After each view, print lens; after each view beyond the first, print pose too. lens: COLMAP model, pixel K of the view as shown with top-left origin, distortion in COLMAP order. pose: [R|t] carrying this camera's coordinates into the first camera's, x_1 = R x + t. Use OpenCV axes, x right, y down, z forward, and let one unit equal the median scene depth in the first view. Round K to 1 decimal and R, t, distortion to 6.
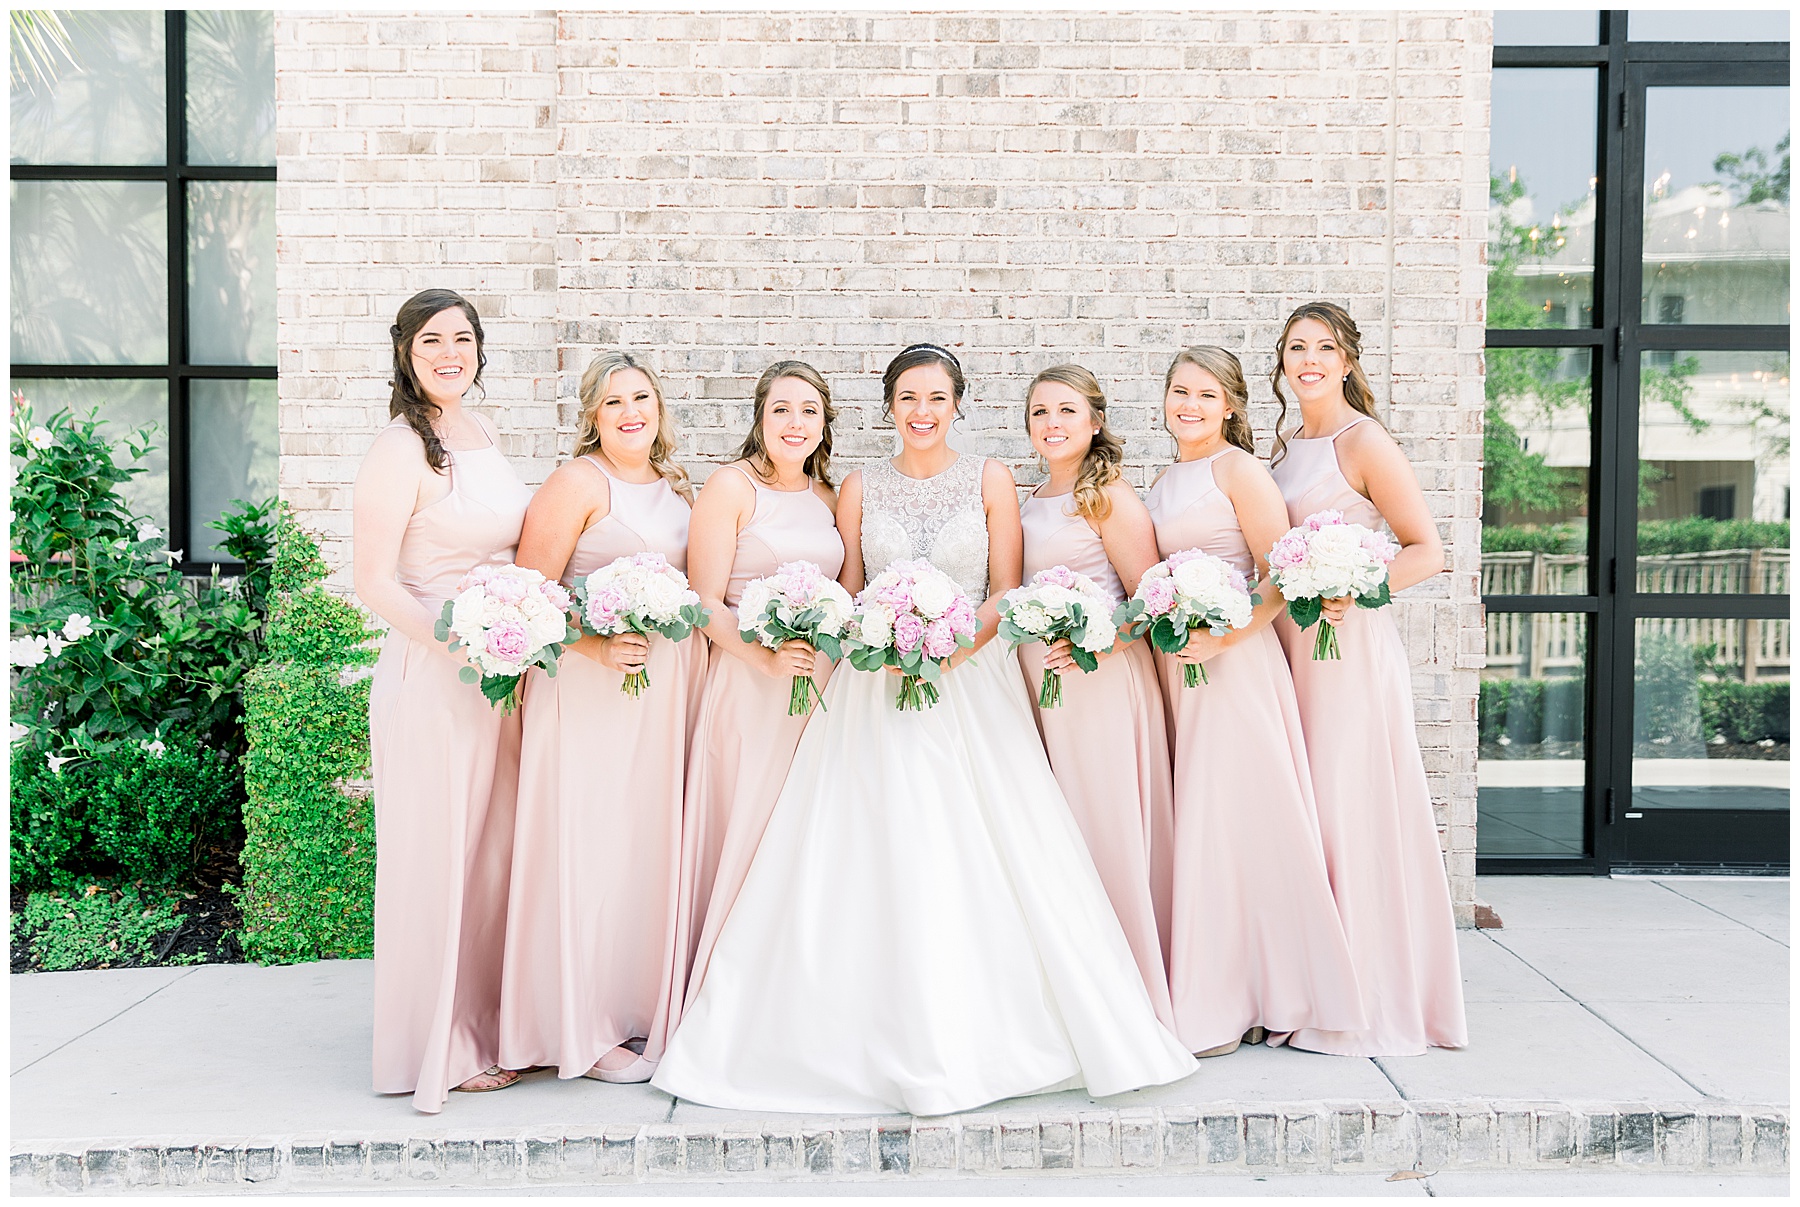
lens RADIAL K [[1795.5, 0, 893.8], [0, 1795.5, 613.4], [0, 0, 1]] dist [0.004878, 0.011488]
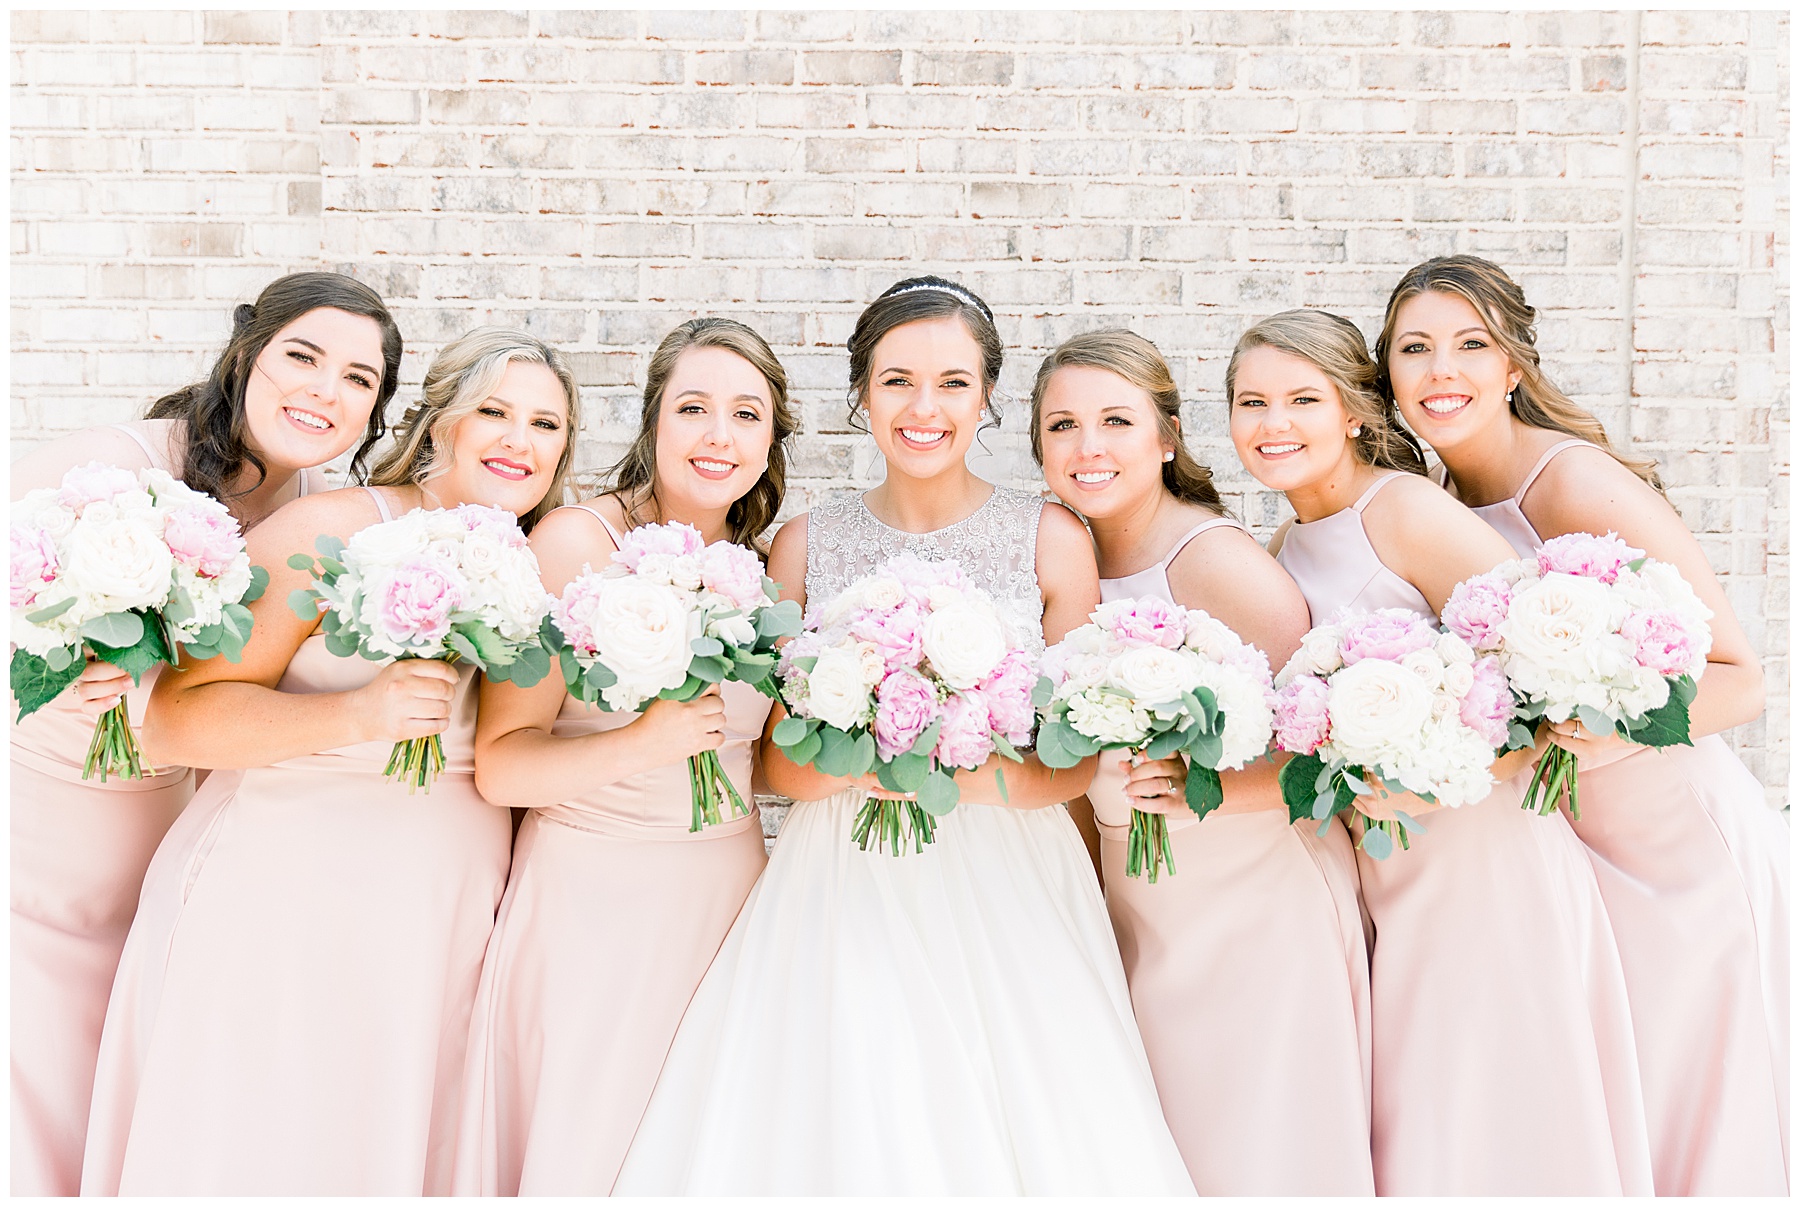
lens RADIAL K [[1726.6, 0, 876.5], [0, 1726.6, 610.3], [0, 0, 1]] dist [0.008441, 0.001560]
pose [[0.999951, 0.001838, 0.009758, 0.002961], [-0.001827, 0.999998, -0.001149, -0.039637], [-0.009760, 0.001131, 0.999952, 0.389056]]
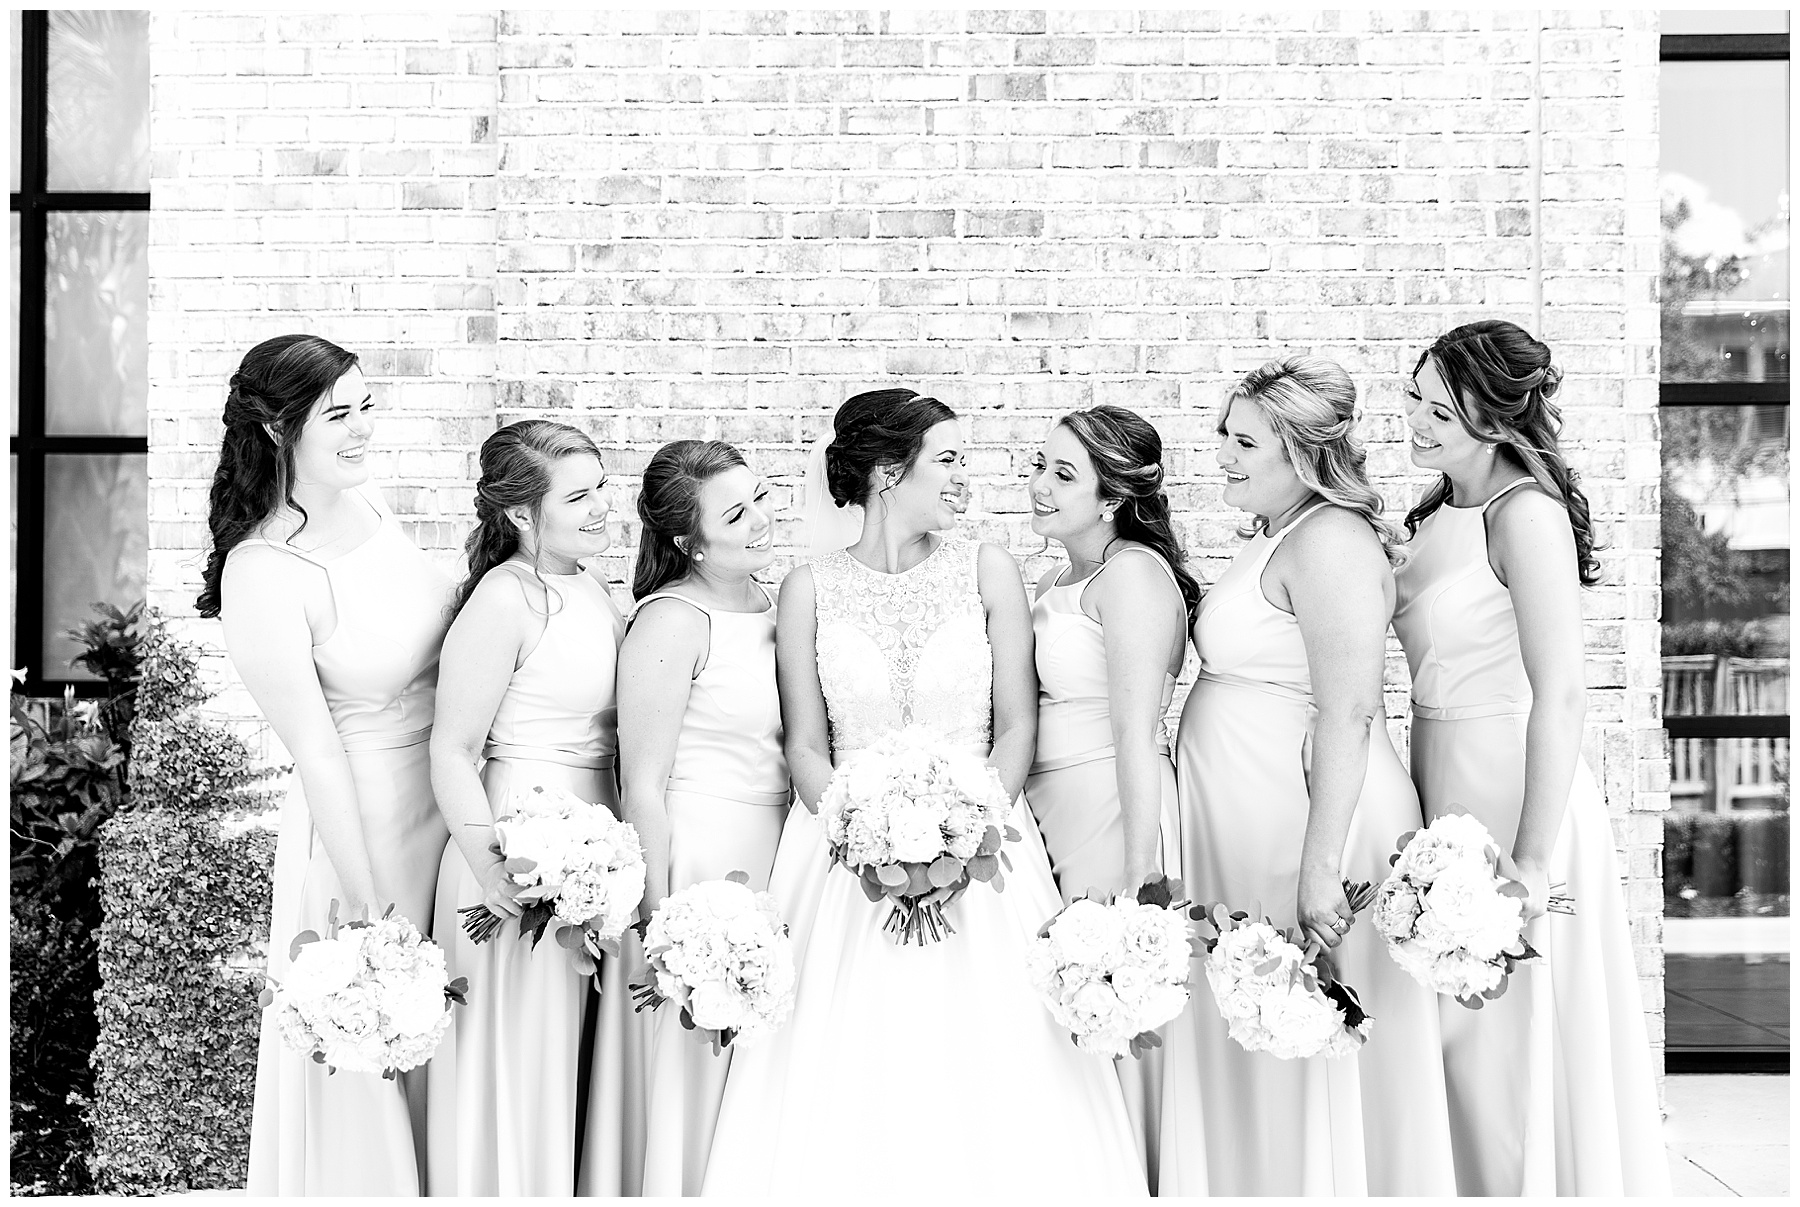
lens RADIAL K [[2223.2, 0, 900.0], [0, 2223.2, 603.5], [0, 0, 1]] dist [0.006206, 0.006330]
pose [[0.999946, -0.005415, -0.008870, 0.000784], [0.004886, 0.998269, -0.058609, -0.004577], [0.009172, 0.058563, 0.998242, 0.017690]]
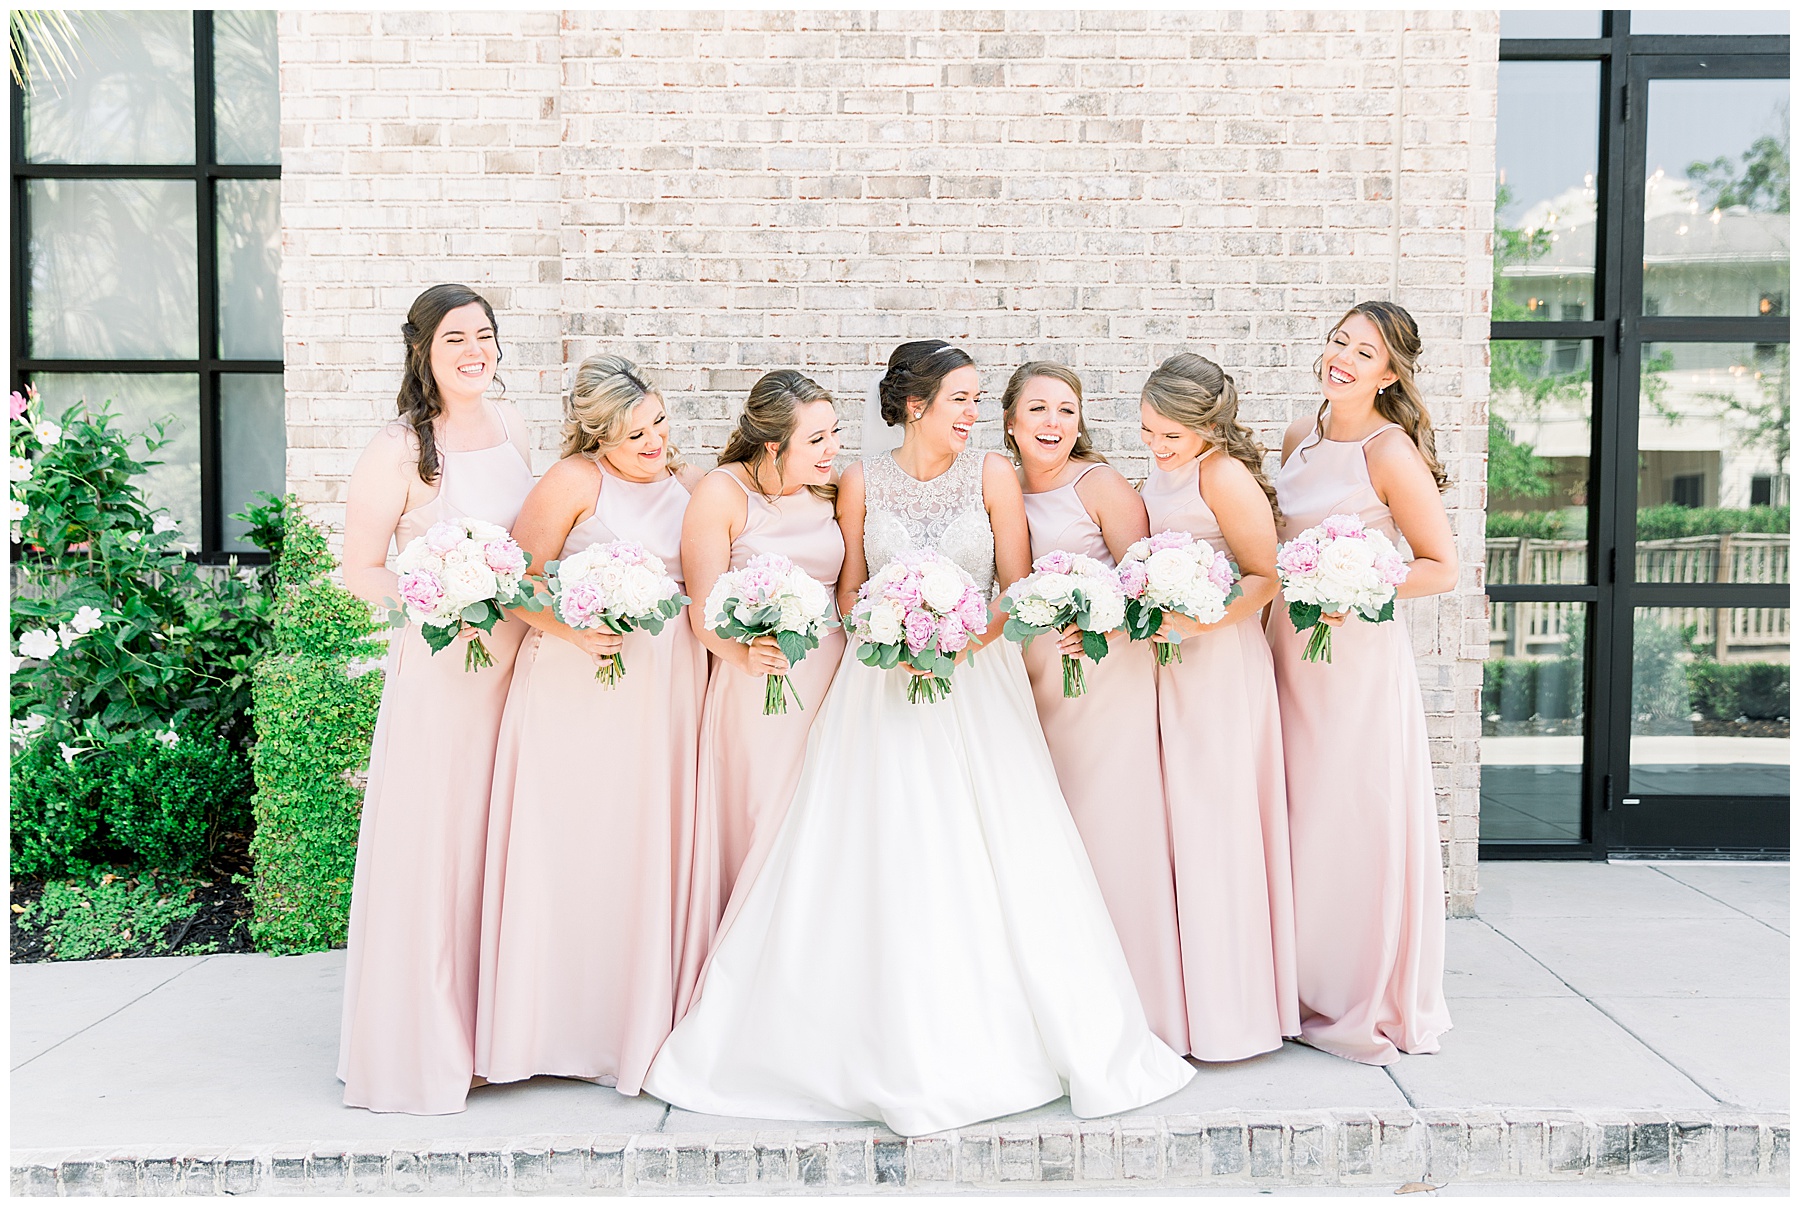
lens RADIAL K [[1673.8, 0, 918.0], [0, 1673.8, 623.4], [0, 0, 1]] dist [0.000177, 0.003910]
pose [[0.999999, -0.001068, -0.000580, 0.011065], [0.001078, 0.999846, 0.017522, -0.006250], [0.000561, -0.017523, 0.999846, 0.066261]]
